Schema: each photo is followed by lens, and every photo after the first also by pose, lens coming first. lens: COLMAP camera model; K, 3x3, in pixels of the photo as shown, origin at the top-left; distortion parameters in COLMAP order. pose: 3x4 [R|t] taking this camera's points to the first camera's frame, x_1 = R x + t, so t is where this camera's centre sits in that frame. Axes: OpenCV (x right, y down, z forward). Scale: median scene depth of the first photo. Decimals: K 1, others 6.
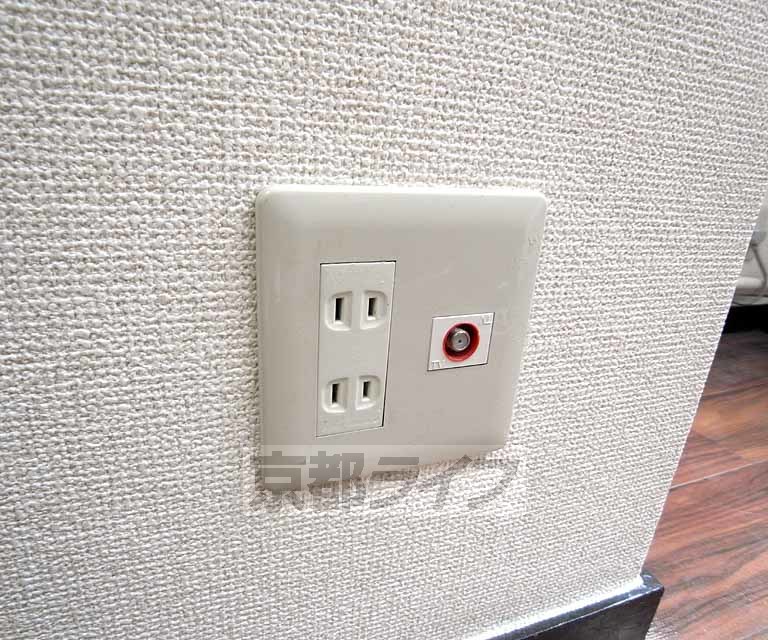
lens RADIAL K [[471.5, 0, 375.4], [0, 471.5, 305.6], [0, 0, 1]] dist [-0.066806, 0.016740]
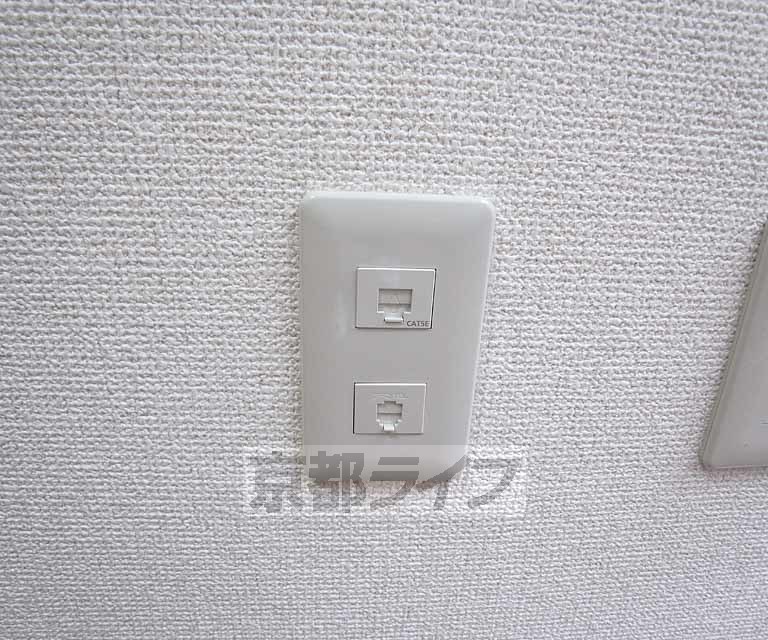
lens RADIAL K [[471.5, 0, 375.4], [0, 471.5, 305.6], [0, 0, 1]] dist [-0.066806, 0.016740]
pose [[0.966099, 0.058565, -0.251440, -0.986834], [-0.061969, 0.998062, -0.005632, 0.066670], [0.250623, 0.021023, 0.967857, -0.410865]]
